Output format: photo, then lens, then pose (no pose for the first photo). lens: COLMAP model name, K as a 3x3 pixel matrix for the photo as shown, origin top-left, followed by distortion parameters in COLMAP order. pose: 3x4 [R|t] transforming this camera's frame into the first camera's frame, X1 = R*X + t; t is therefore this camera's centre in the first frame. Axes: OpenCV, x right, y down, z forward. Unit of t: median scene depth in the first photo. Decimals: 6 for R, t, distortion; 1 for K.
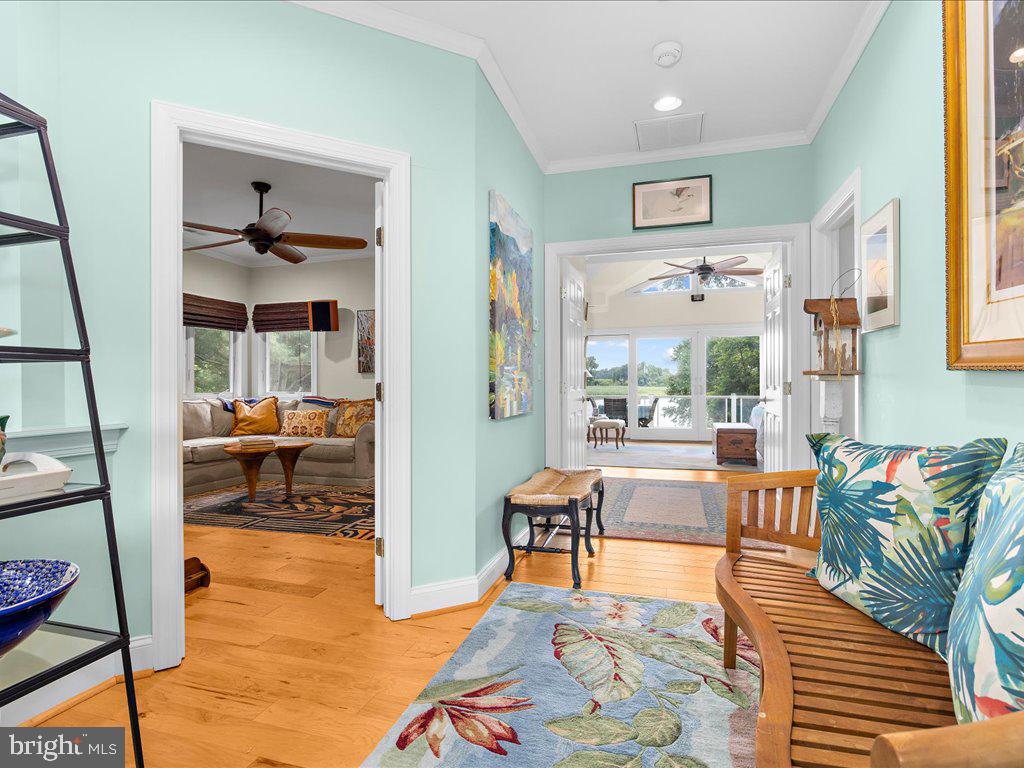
lens RADIAL K [[521.3, 0, 529.7], [0, 521.3, 385.6], [0, 0, 1]] dist [-0.001564, -0.000271]
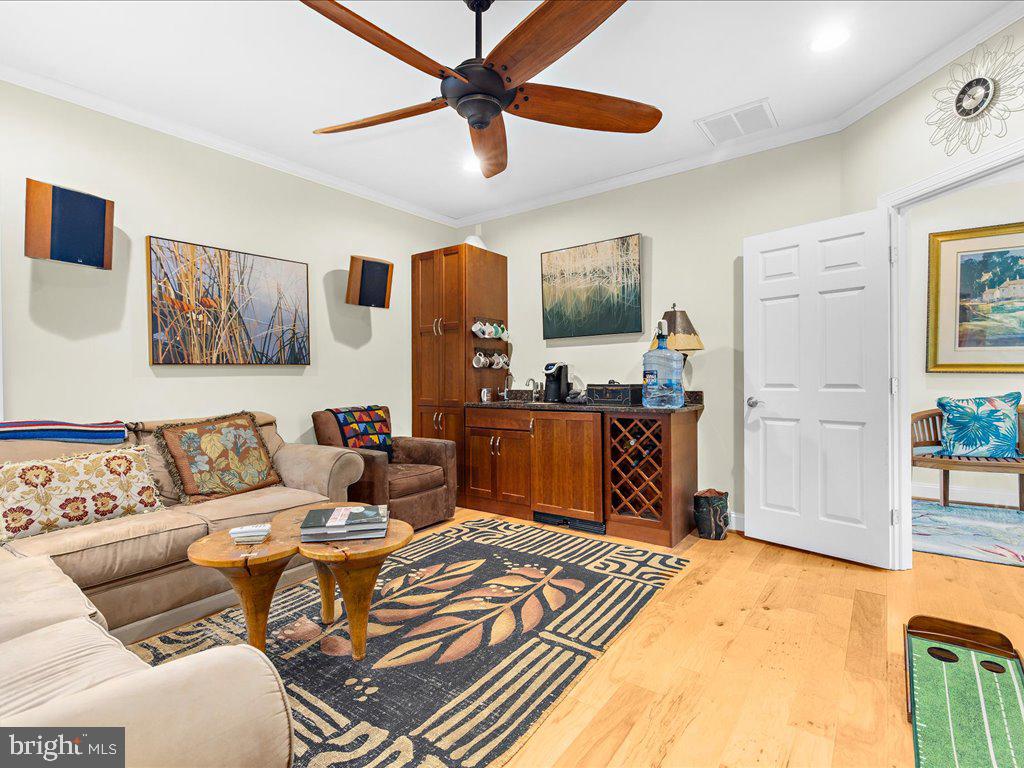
lens RADIAL K [[491.4, 0, 505.4], [0, 491.4, 384.2], [0, 0, 1]] dist [-0.001351, -0.001123]
pose [[0.380156, -0.013112, 0.924829, -0.667573], [0.015552, 0.999849, 0.007783, -0.005570], [-0.924792, 0.011424, 0.380302, 0.563418]]
